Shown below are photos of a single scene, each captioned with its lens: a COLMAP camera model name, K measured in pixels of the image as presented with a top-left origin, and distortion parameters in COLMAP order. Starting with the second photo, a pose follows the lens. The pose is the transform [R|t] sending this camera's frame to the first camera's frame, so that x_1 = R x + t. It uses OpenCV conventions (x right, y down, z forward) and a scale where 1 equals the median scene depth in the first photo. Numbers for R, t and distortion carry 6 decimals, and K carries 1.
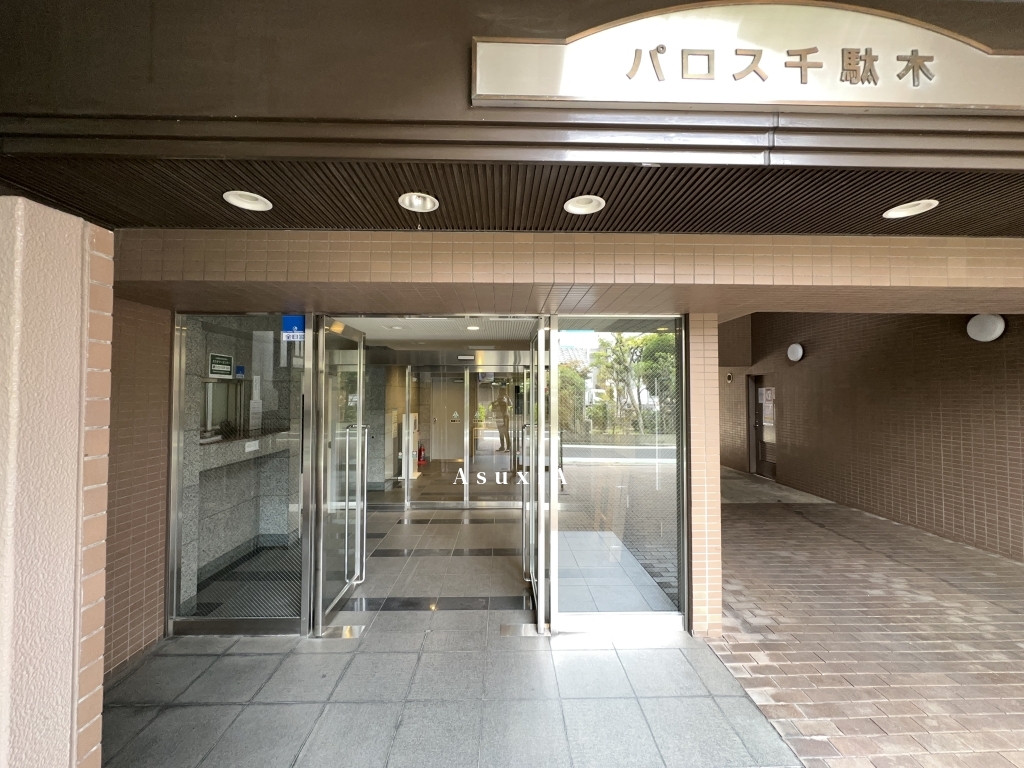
lens RADIAL K [[408.9, 0, 511.1], [0, 408.9, 384.9], [0, 0, 1]] dist [-0.000500, -0.000014]
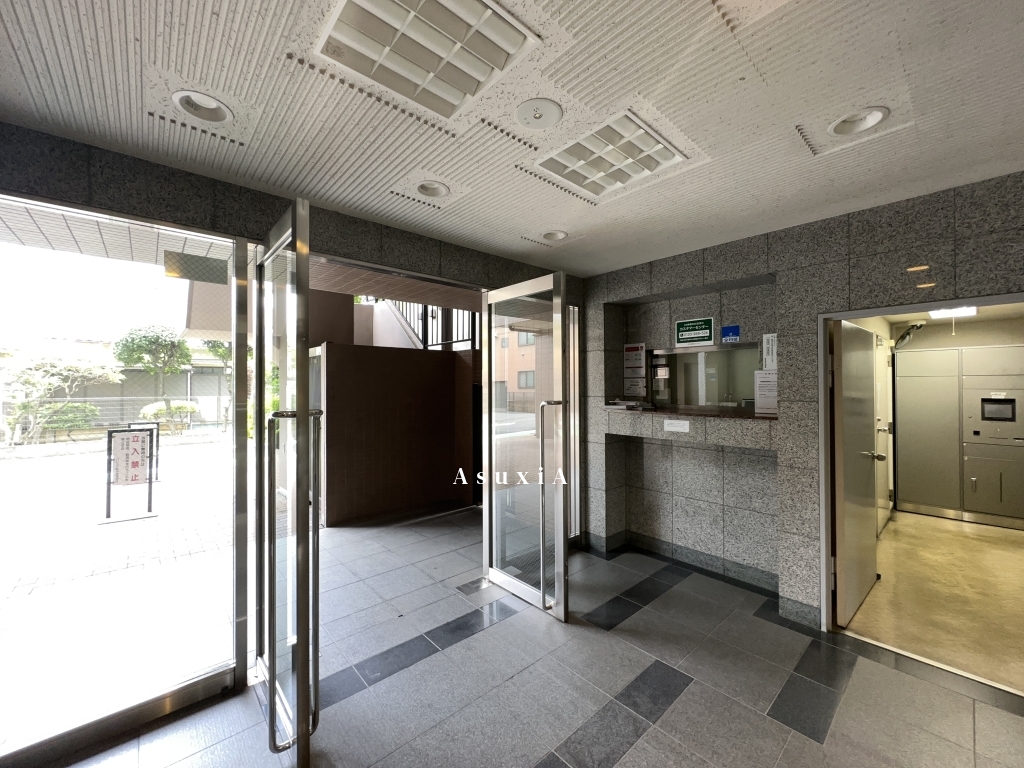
lens RADIAL K [[408.9, 0, 510.1], [0, 408.9, 383.6], [0, 0, 1]] dist [-0.000500, -0.000014]
pose [[-0.760728, -0.003203, -0.649062, 0.159819], [0.016511, 0.999569, -0.024284, 0.078896], [0.648860, -0.029190, -0.760348, 1.416405]]
